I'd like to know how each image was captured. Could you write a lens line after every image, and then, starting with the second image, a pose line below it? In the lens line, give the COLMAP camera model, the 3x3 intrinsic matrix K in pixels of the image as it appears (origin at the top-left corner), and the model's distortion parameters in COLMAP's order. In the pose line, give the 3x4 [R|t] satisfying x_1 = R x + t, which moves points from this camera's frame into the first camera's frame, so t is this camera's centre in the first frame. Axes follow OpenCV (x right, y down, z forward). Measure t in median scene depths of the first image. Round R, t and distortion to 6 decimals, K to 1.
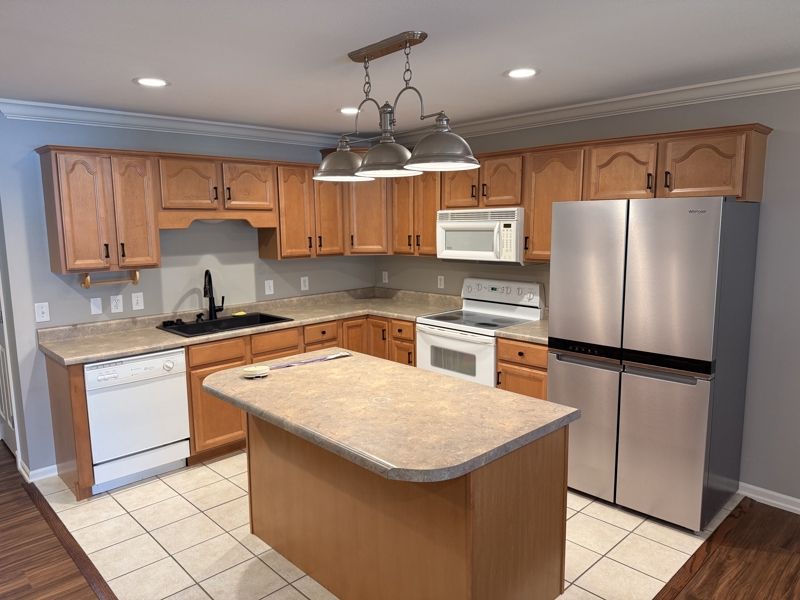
lens RADIAL K [[577.7, 0, 404.5], [0, 577.7, 309.0], [0, 0, 1]] dist [0.118400, -0.221853]
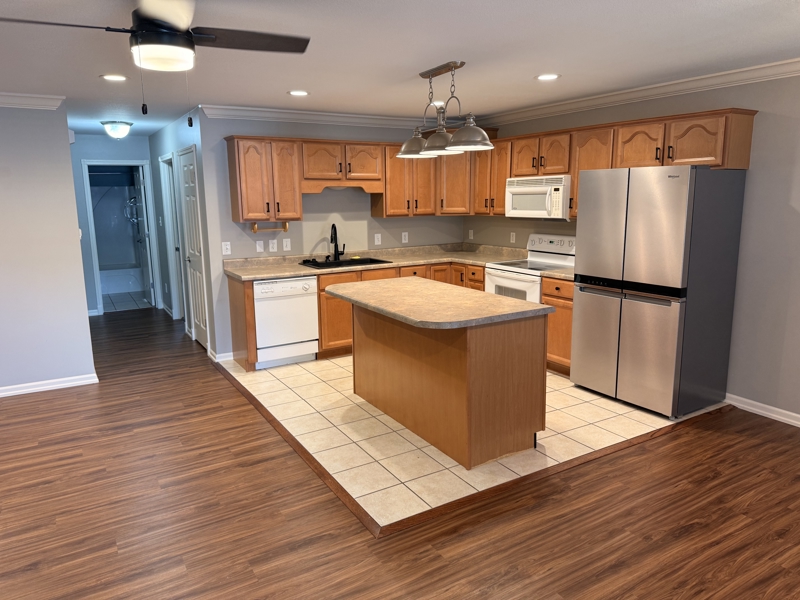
lens RADIAL K [[577.7, 0, 404.5], [0, 577.7, 309.0], [0, 0, 1]] dist [0.118400, -0.221853]
pose [[0.975469, 0.042359, -0.216024, 0.147861], [-0.032679, 0.998304, 0.048185, 0.070381], [0.217698, -0.039944, 0.975198, -0.348352]]
